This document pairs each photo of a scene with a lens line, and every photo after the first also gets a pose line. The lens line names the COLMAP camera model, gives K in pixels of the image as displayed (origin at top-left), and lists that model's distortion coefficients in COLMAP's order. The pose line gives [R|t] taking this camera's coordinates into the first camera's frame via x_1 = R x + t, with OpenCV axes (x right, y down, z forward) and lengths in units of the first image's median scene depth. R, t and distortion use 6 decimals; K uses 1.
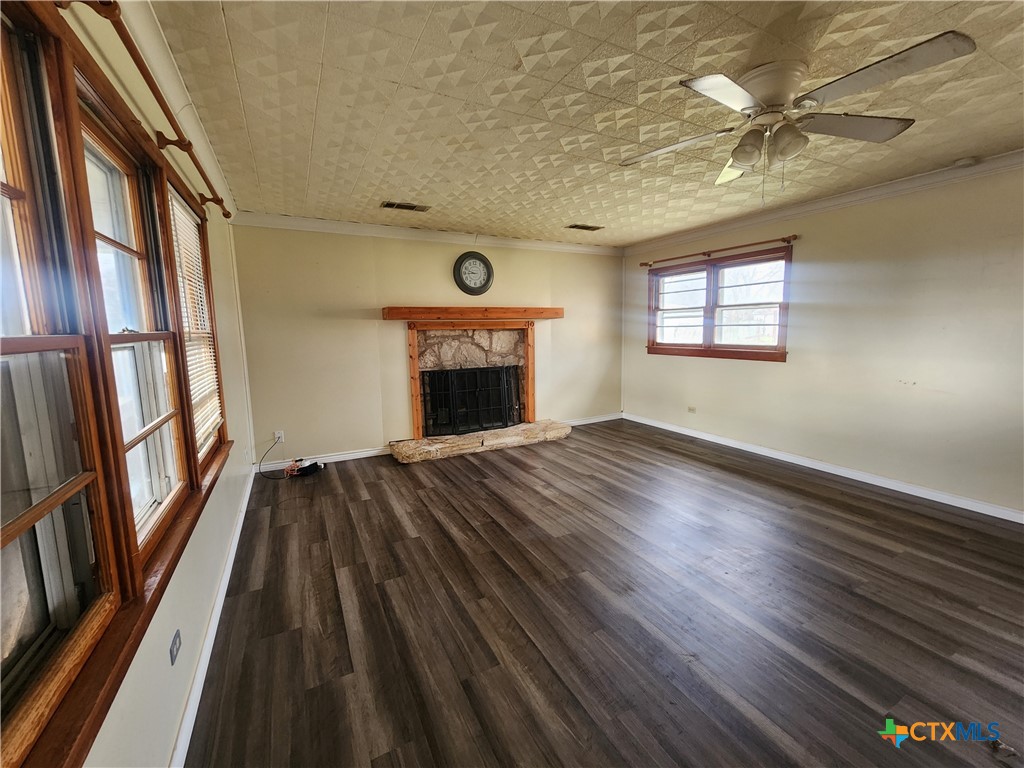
lens RADIAL K [[405.6, 0, 511.4], [0, 405.6, 379.1], [0, 0, 1]] dist [0.002341, -0.000043]
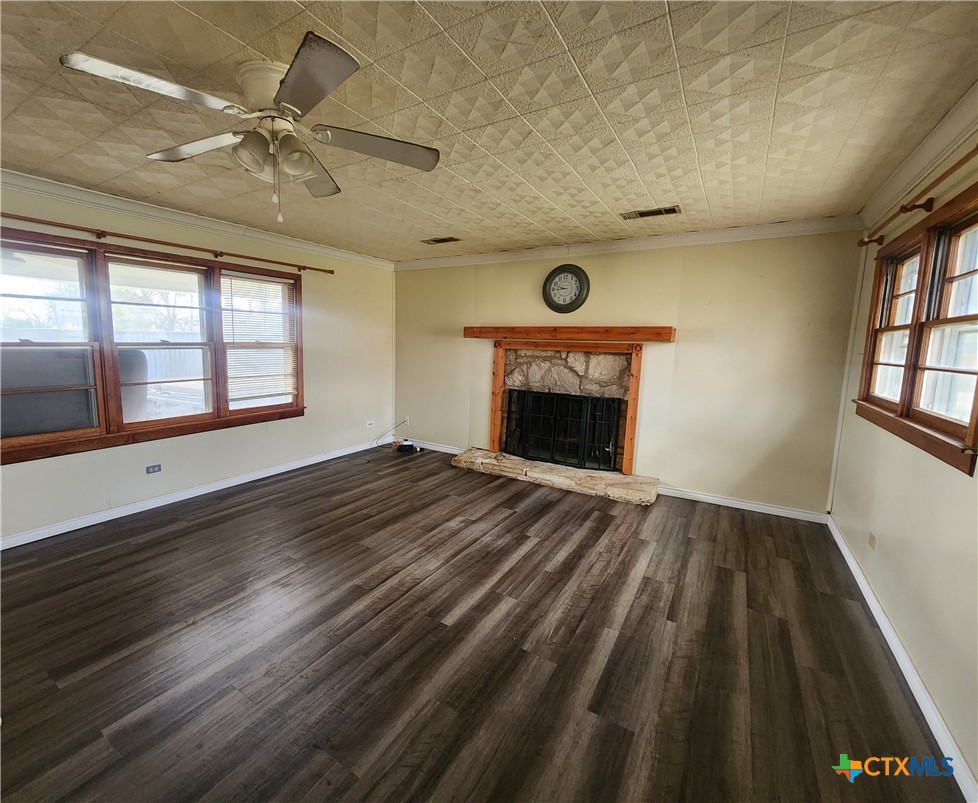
lens RADIAL K [[439.9, 0, 483.1], [0, 439.9, 399.1], [0, 0, 1]] dist [0.014415, 0.000212]
pose [[0.513564, 0.141528, -0.846299, 0.714822], [-0.140477, 0.986864, 0.079789, -0.075749], [0.846474, 0.077909, 0.526700, 0.370432]]
